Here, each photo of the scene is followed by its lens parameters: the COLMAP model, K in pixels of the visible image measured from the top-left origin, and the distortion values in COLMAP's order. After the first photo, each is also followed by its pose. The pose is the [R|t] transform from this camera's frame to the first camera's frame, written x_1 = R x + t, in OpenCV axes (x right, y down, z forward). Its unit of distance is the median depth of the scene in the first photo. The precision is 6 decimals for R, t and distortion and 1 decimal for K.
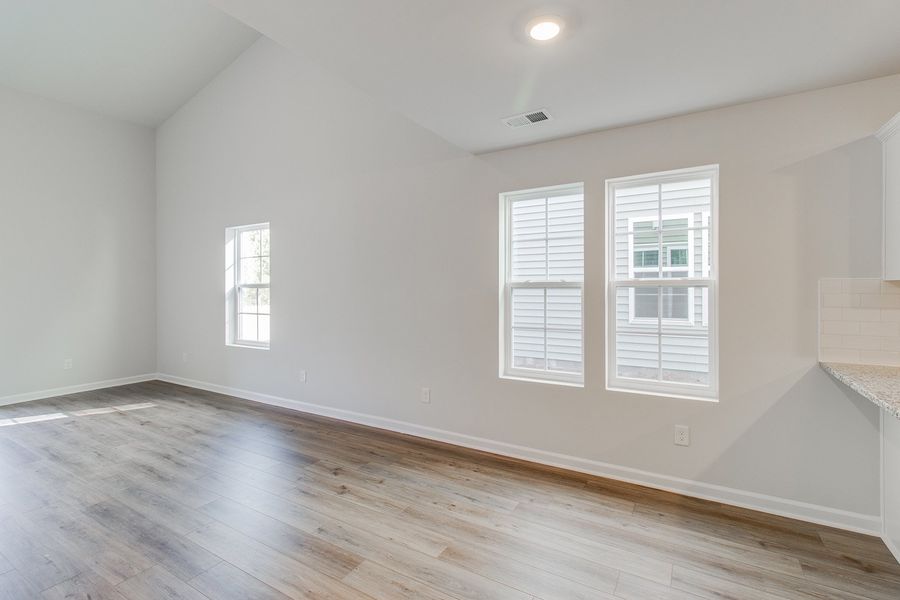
lens RADIAL K [[418.4, 0, 458.6], [0, 418.4, 293.2], [0, 0, 1]] dist [0.002963, 0.000349]
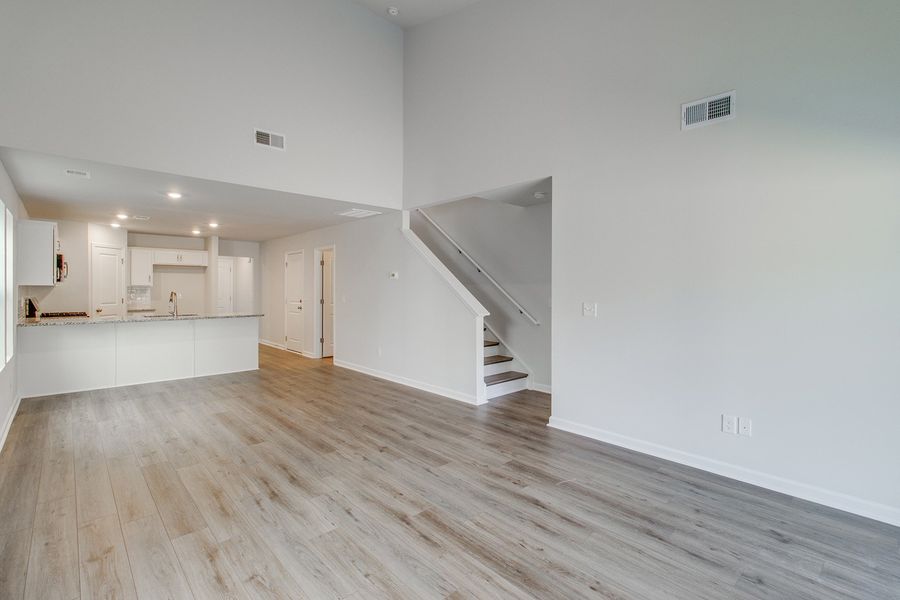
lens RADIAL K [[412.9, 0, 457.4], [0, 412.9, 293.9], [0, 0, 1]] dist [-0.000449, -0.000389]
pose [[-0.960826, -0.005776, 0.277092, -1.025778], [-0.000866, 0.999840, 0.017839, -0.012881], [-0.277151, 0.016900, -0.960678, 1.358394]]
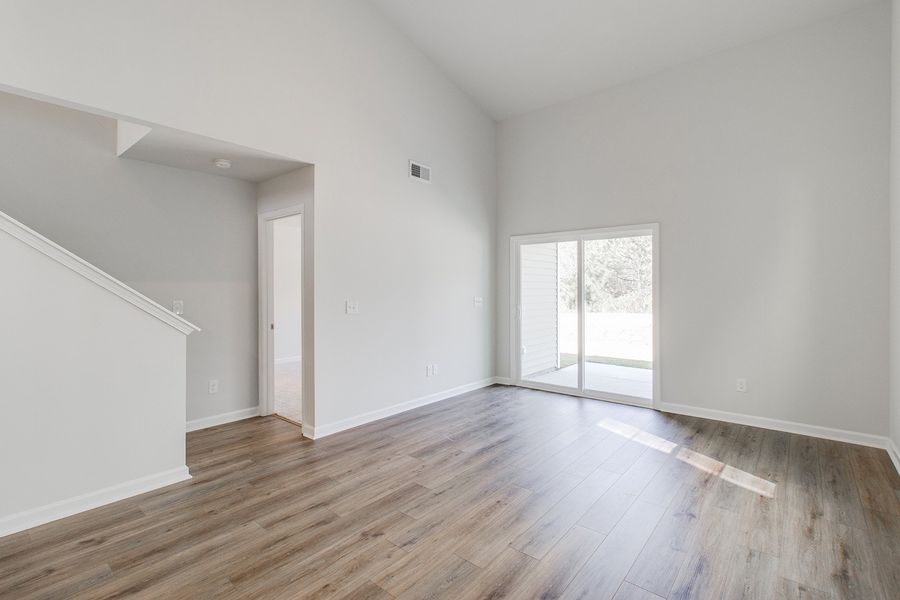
lens RADIAL K [[416.4, 0, 450.0], [0, 416.4, 286.7], [0, 0, 1]] dist [0.002450, 0.000707]
pose [[-0.169879, -0.002857, -0.985461, -0.114000], [-0.003918, 0.999990, -0.002223, -0.008907], [0.985457, 0.003483, -0.169889, 0.788553]]
